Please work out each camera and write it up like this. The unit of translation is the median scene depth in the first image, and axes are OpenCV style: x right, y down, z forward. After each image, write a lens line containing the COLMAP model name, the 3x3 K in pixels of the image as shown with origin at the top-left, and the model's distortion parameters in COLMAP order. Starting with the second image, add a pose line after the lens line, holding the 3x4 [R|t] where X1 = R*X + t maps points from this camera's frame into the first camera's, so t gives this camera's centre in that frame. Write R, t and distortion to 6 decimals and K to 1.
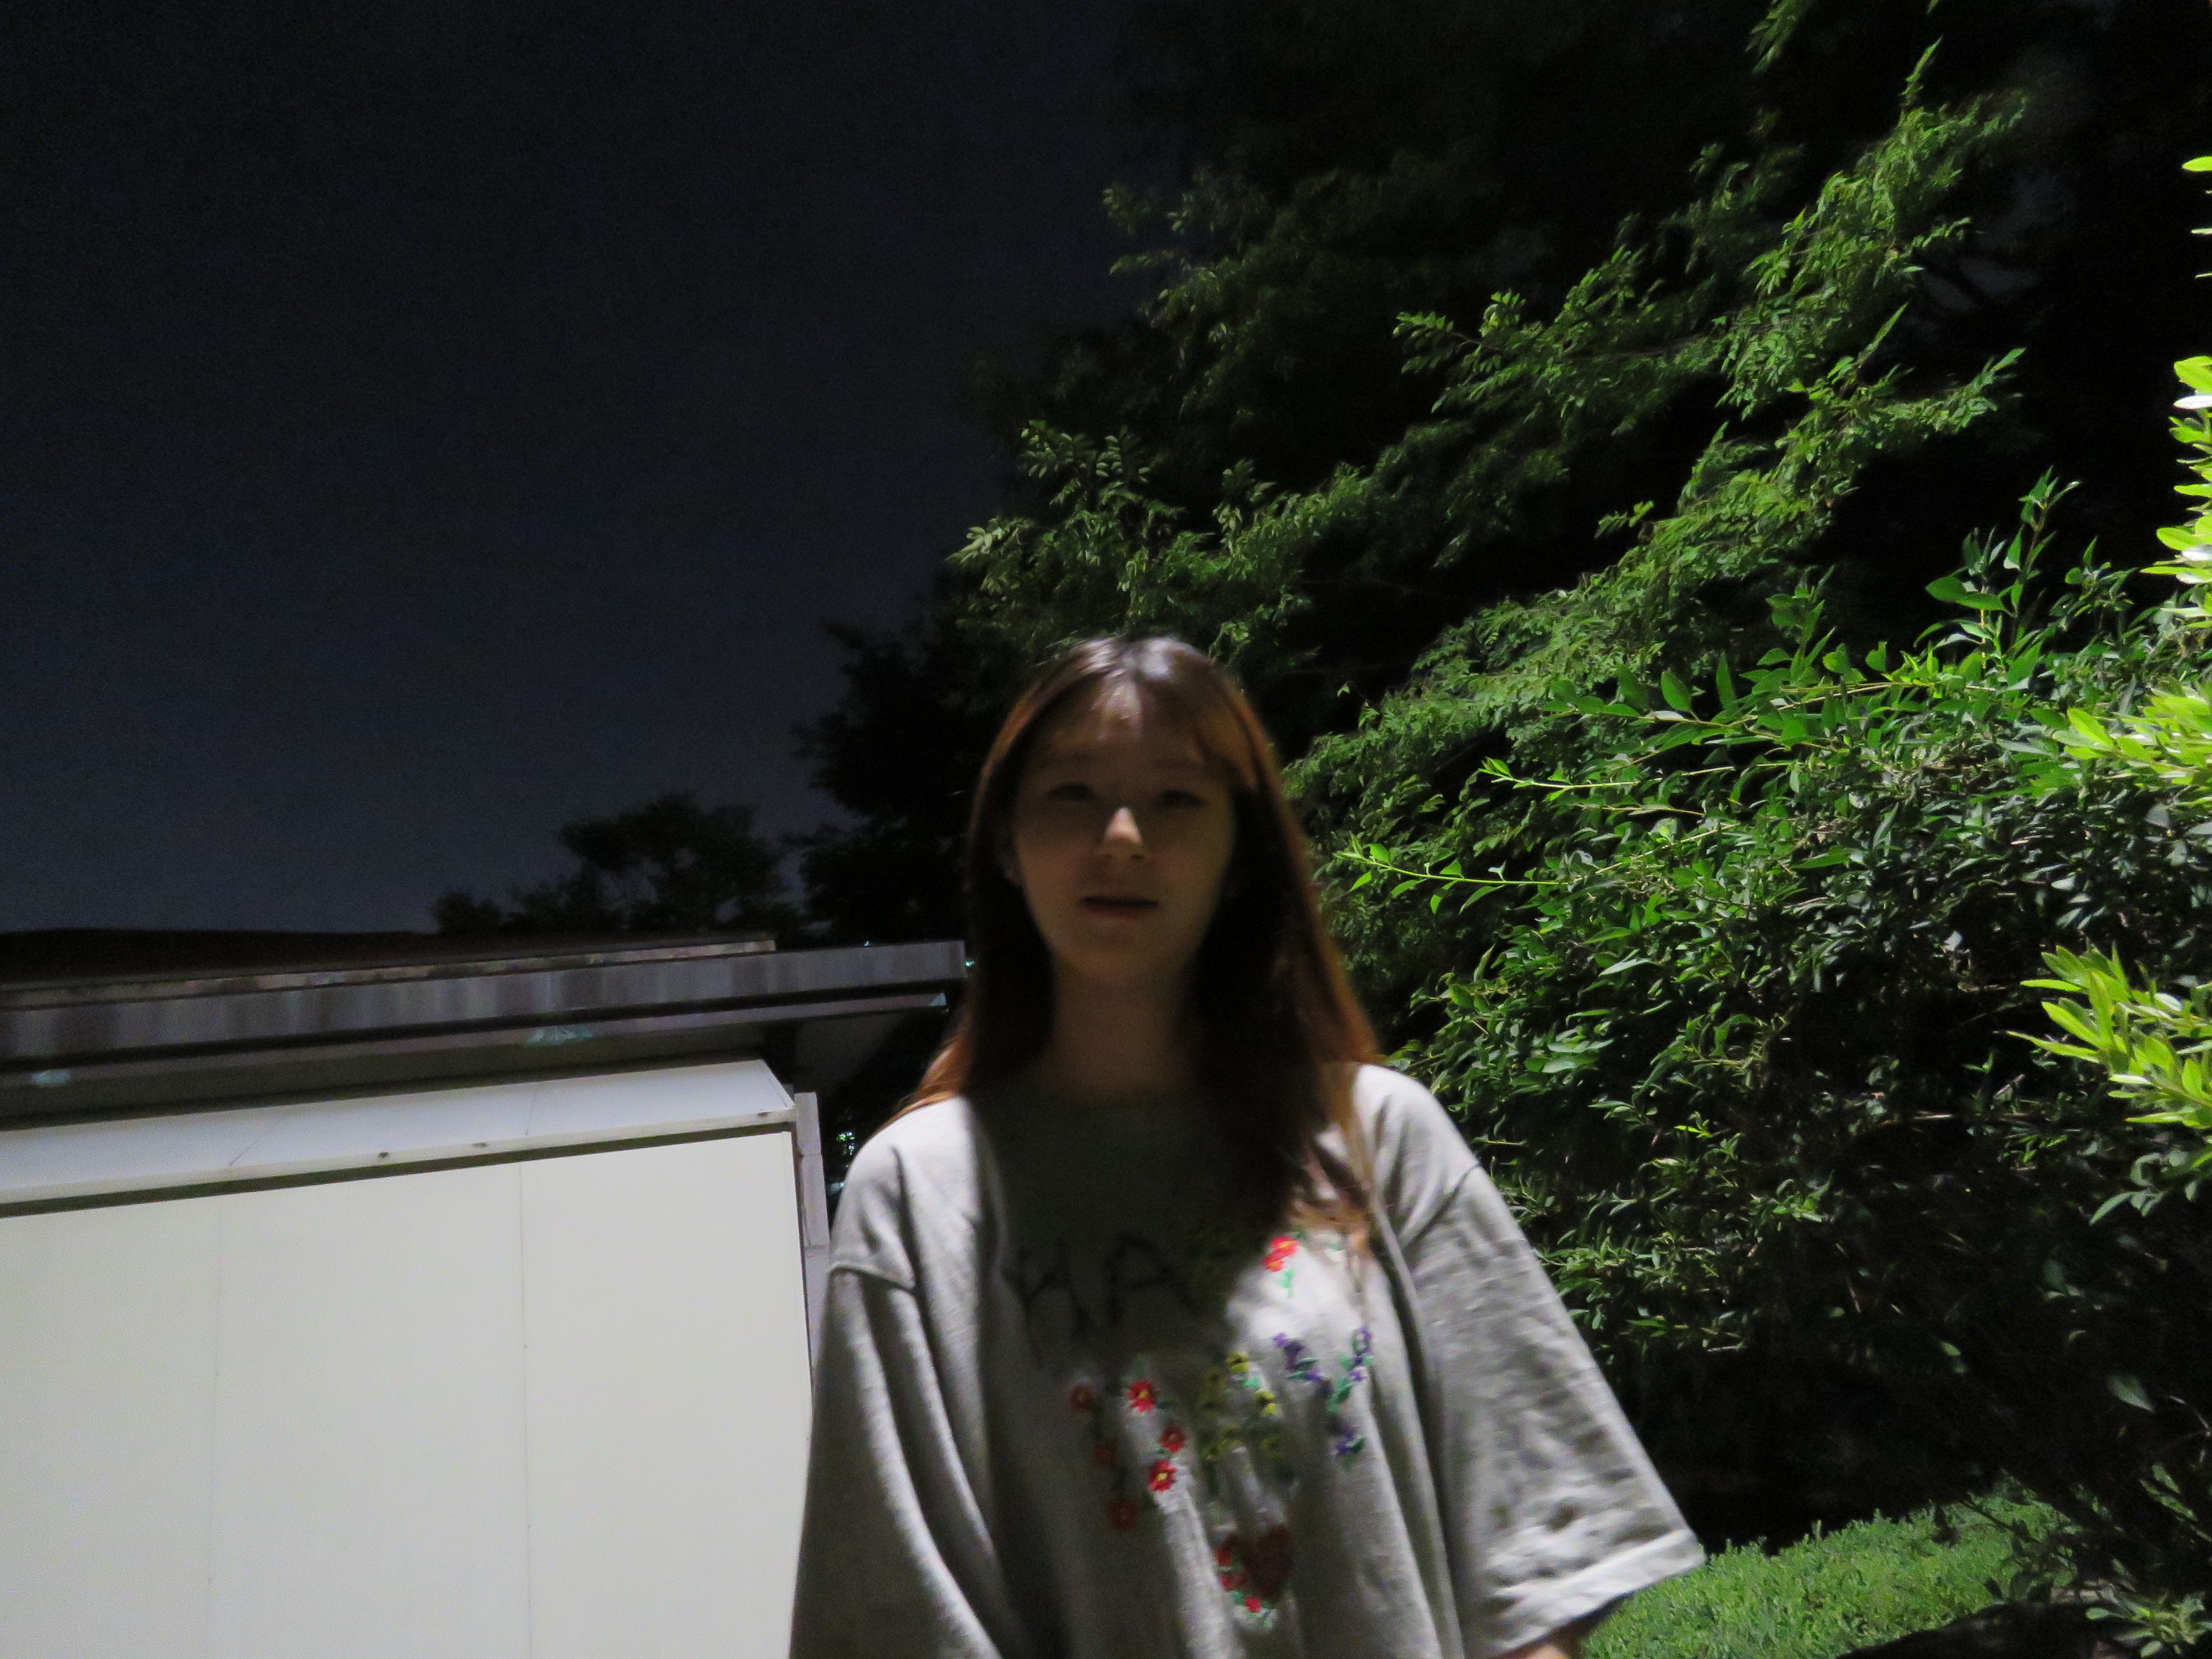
lens RADIAL K [[1413.6, 0, 1106.0], [0, 1413.6, 829.5], [0, 0, 1]] dist [0.003938, 0.003760]
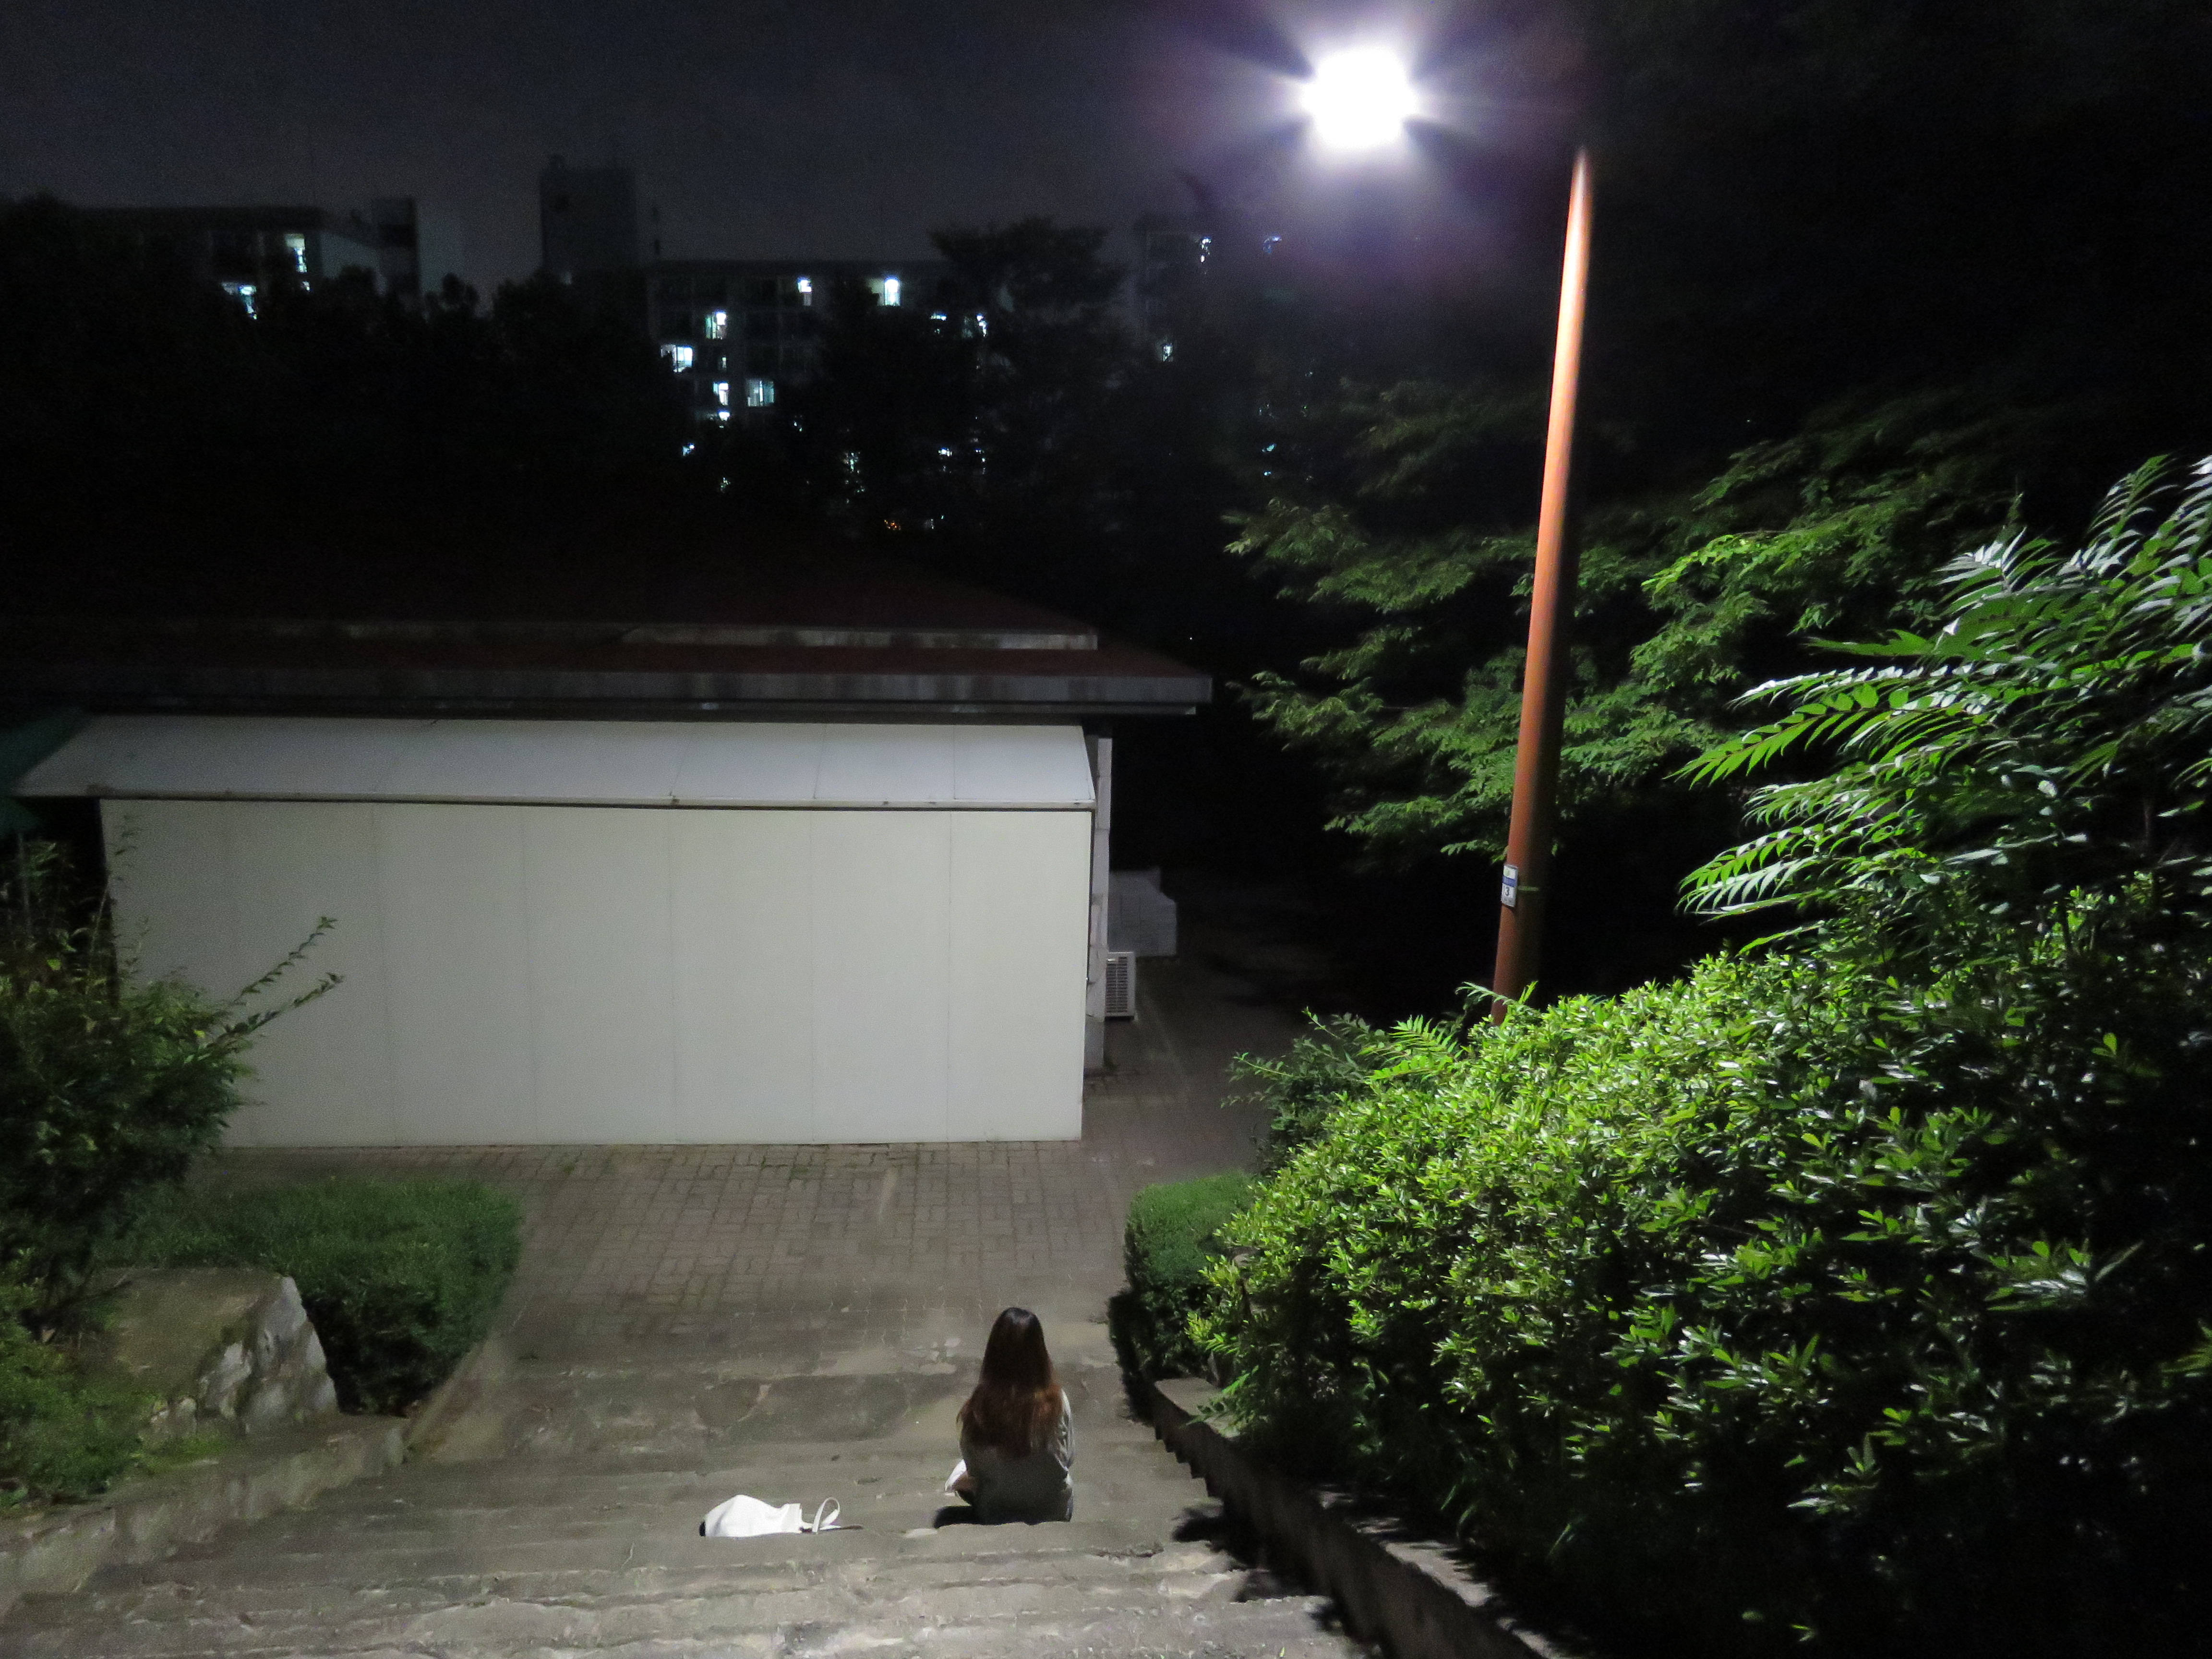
lens RADIAL K [[1413.6, 0, 1106.0], [0, 1413.6, 829.5], [0, 0, 1]] dist [0.003938, 0.003760]
pose [[0.968661, 0.195740, -0.152909, 0.074911], [-0.099495, 0.869839, 0.483198, -0.692237], [0.227588, -0.452842, 0.862055, -0.592246]]
